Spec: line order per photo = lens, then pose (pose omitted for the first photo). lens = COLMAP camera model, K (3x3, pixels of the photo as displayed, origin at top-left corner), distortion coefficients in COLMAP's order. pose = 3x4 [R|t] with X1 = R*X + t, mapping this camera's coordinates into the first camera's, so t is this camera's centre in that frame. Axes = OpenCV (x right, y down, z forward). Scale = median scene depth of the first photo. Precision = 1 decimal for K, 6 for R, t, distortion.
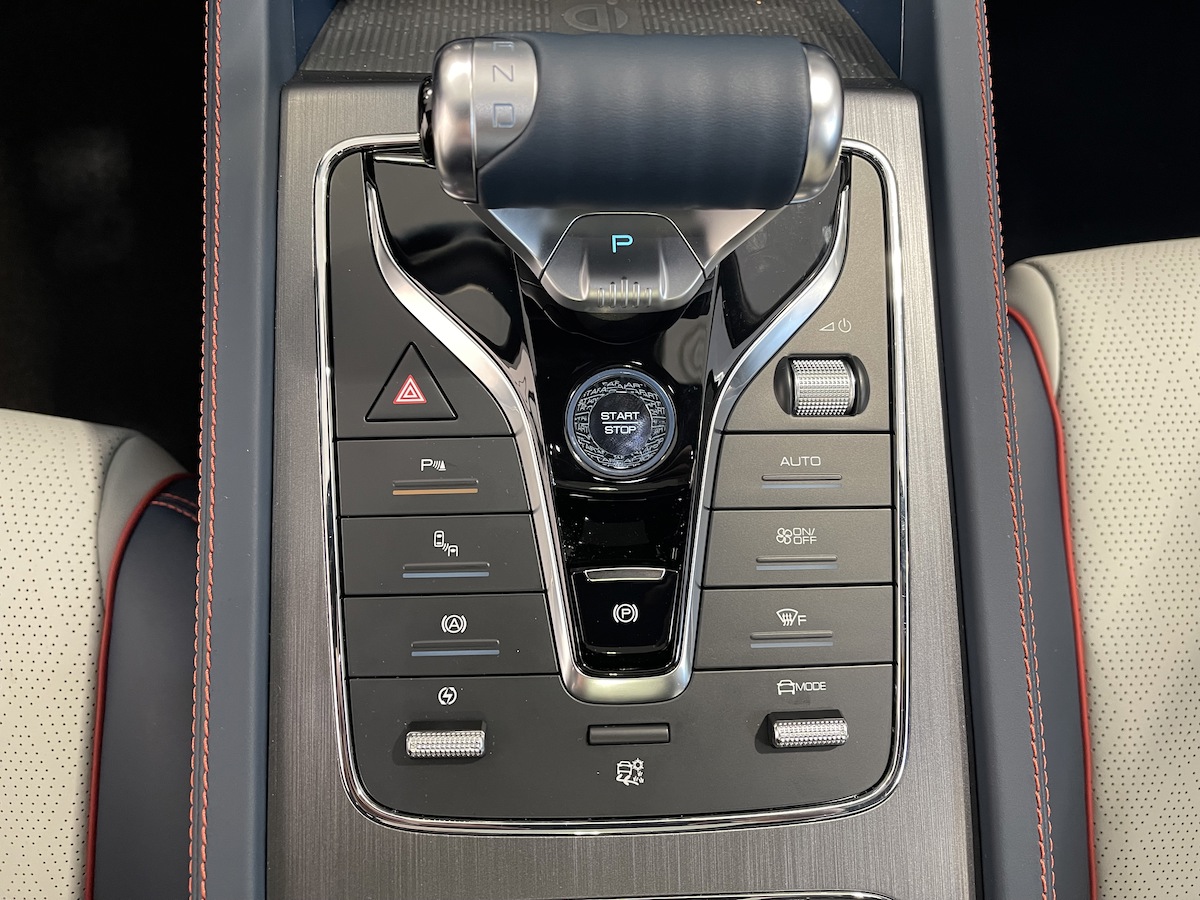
lens RADIAL K [[943.0, 0, 600.0], [0, 943.0, 450.0], [0, 0, 1]] dist [0.007042, 0.000362]
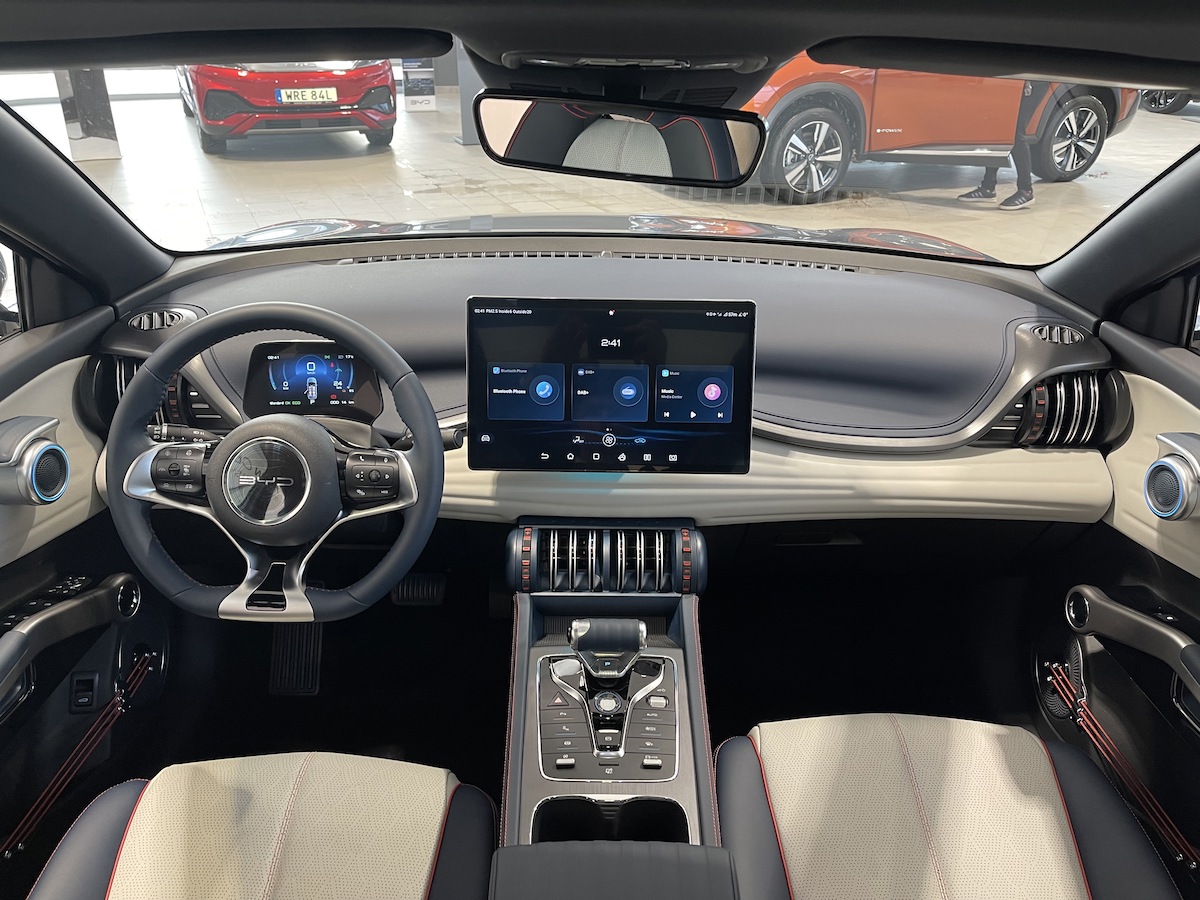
lens RADIAL K [[943.0, 0, 600.0], [0, 943.0, 450.0], [0, 0, 1]] dist [0.007042, 0.000362]
pose [[0.998807, -0.033269, -0.035737, 0.175397], [-0.005237, 0.654719, -0.755855, 2.402890], [0.048544, 0.755140, 0.653764, -2.611268]]
